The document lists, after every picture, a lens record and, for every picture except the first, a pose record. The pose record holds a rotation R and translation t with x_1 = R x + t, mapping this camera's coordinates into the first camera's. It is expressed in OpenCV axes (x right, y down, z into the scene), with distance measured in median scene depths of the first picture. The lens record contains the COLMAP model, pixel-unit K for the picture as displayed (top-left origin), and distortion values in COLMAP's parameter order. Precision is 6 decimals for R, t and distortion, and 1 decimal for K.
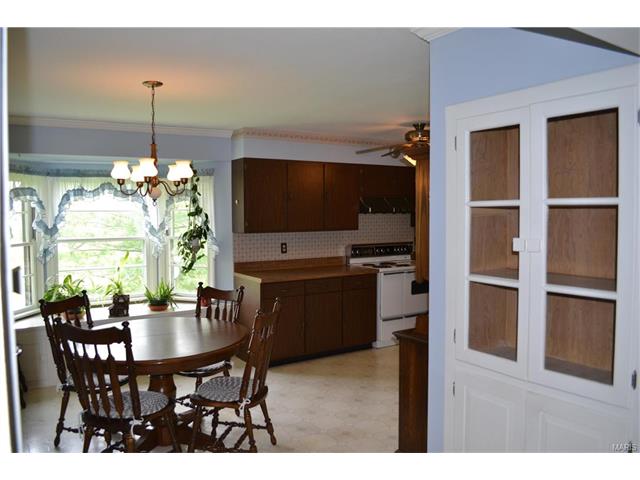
lens RADIAL K [[506.9, 0, 317.6], [0, 506.9, 236.6], [0, 0, 1]] dist [-0.086944, -0.001781]
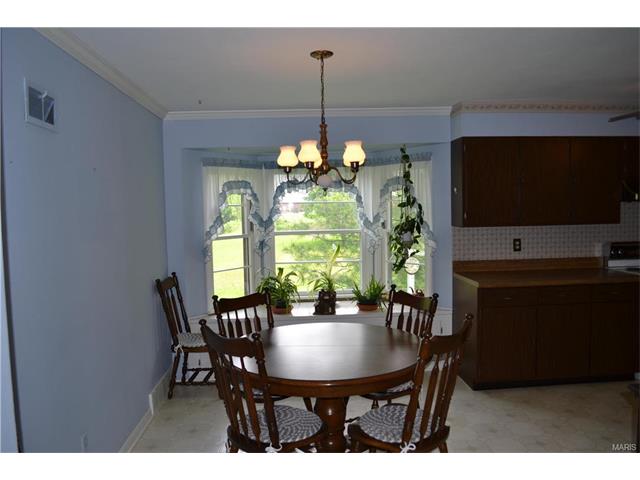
lens RADIAL K [[506.9, 0, 317.6], [0, 506.9, 236.6], [0, 0, 1]] dist [-0.086944, -0.001781]
pose [[0.864847, 0.016547, -0.501763, 0.066391], [-0.006795, 0.999751, 0.021256, -0.006668], [0.501990, -0.014974, 0.864744, 0.154808]]
